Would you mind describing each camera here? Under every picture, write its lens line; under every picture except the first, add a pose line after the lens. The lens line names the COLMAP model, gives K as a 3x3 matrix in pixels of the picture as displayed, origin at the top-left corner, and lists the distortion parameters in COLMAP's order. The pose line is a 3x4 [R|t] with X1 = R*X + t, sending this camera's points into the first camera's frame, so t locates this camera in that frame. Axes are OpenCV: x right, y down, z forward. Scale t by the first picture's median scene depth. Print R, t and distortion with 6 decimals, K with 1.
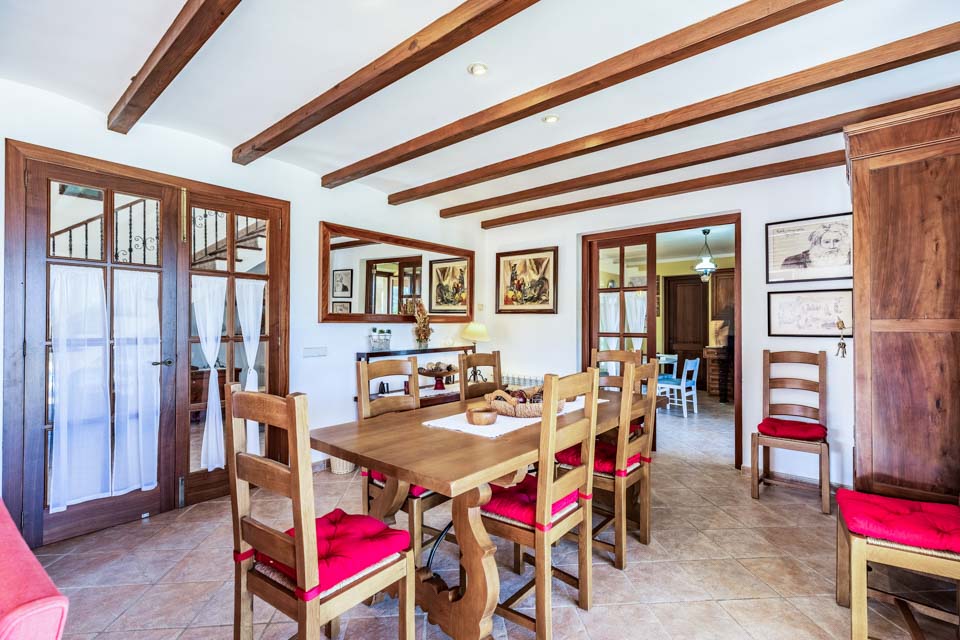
lens RADIAL K [[434.8, 0, 481.7], [0, 434.8, 320.4], [0, 0, 1]] dist [0.004276, -0.000377]
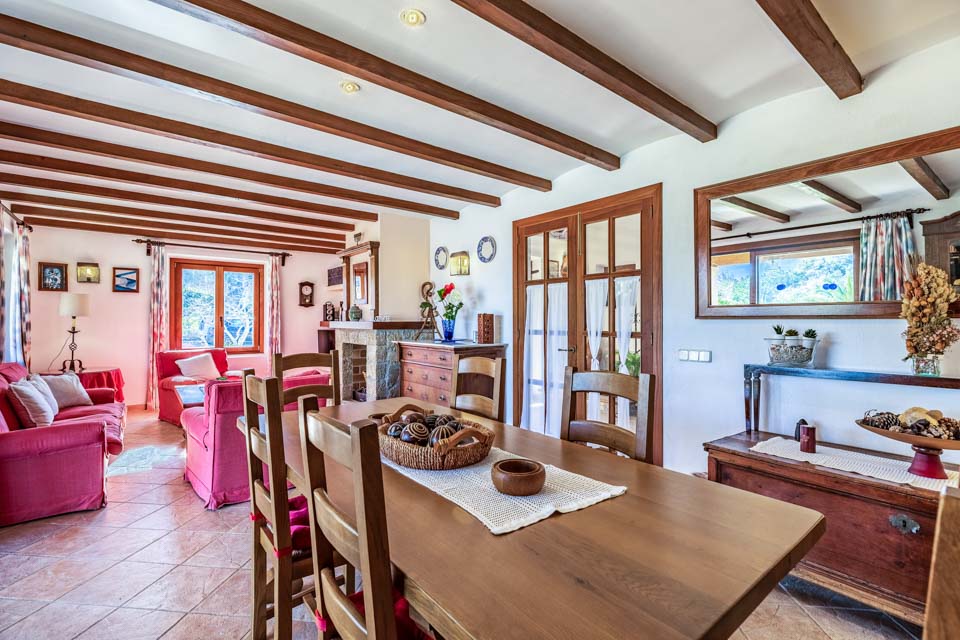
lens RADIAL K [[434.8, 0, 471.2], [0, 434.8, 324.2], [0, 0, 1]] dist [0.004276, -0.000377]
pose [[-0.197103, 0.014276, -0.980279, 0.513435], [0.005857, 0.999893, 0.013384, 0.003307], [0.980365, -0.003103, -0.197165, 0.791300]]
